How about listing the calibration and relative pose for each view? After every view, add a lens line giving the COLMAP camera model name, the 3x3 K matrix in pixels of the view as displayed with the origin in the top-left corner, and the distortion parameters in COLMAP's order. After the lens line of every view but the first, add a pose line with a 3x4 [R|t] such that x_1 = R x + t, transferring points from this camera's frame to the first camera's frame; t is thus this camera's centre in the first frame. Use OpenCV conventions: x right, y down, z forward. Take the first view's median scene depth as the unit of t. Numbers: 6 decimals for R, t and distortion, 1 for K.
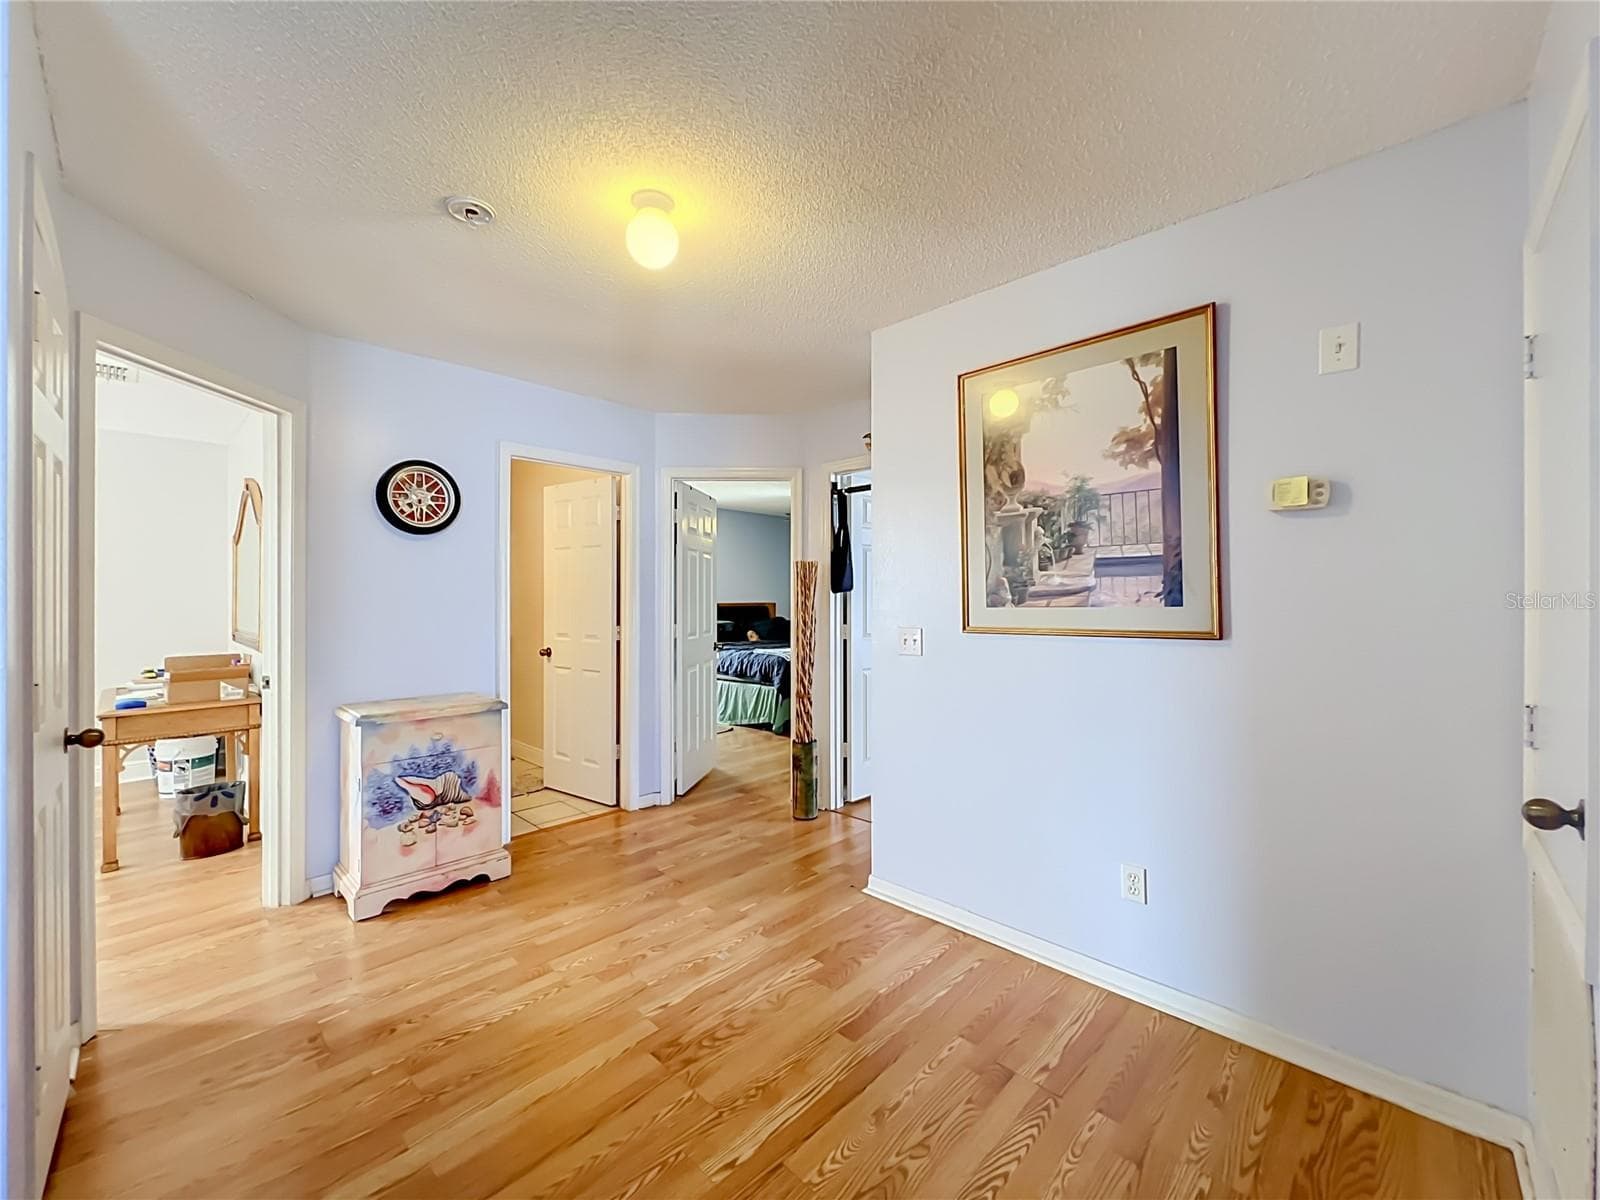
lens RADIAL K [[647.0, 0, 804.5], [0, 647.0, 604.9], [0, 0, 1]] dist [-0.000570, -0.000953]
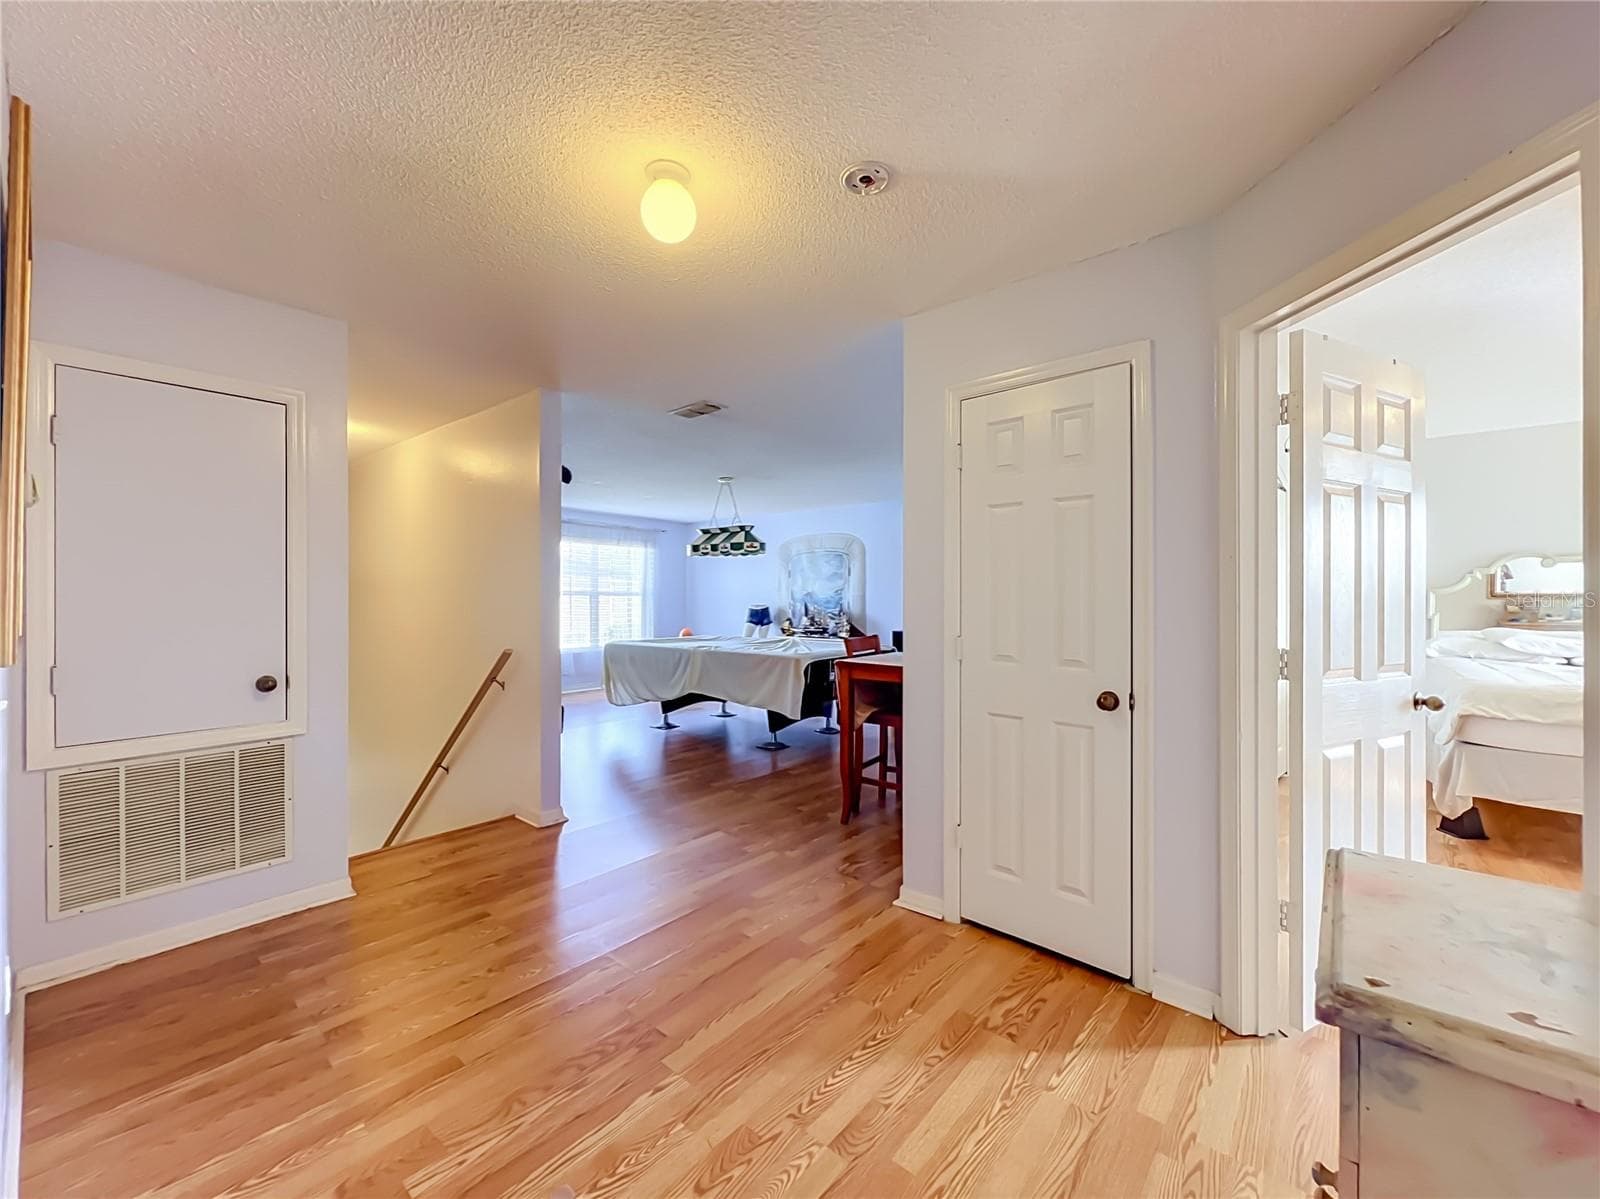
lens RADIAL K [[647.0, 0, 808.5], [0, 647.0, 599.7], [0, 0, 1]] dist [-0.000570, -0.000953]
pose [[-0.997809, 0.004407, -0.066015, -0.372603], [0.004643, 0.999983, -0.003413, 0.001905], [0.065999, -0.003713, -0.997813, 1.915105]]
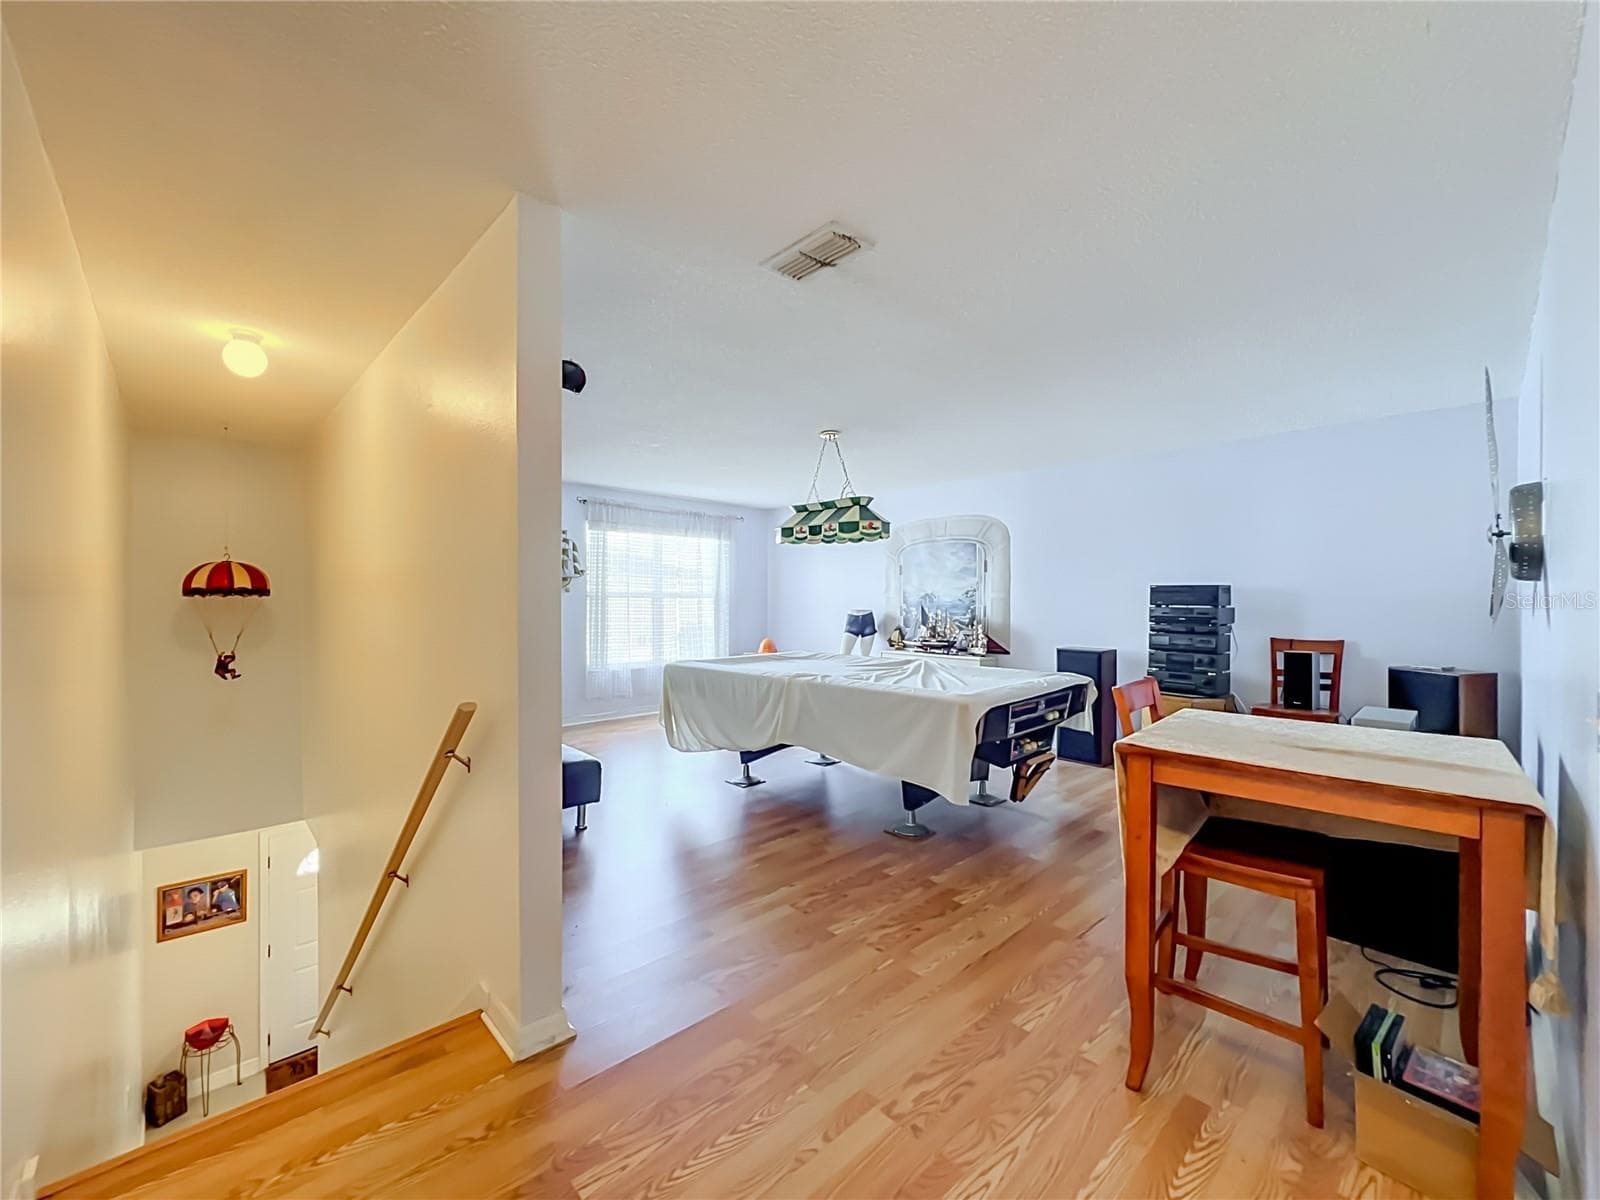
lens RADIAL K [[647.0, 0, 794.3], [0, 647.0, 603.2], [0, 0, 1]] dist [-0.000570, -0.000953]
pose [[-0.998026, 0.003741, 0.062694, -0.174230], [0.003783, 0.999993, 0.000539, -0.020376], [-0.062691, 0.000775, -0.998033, 0.847726]]
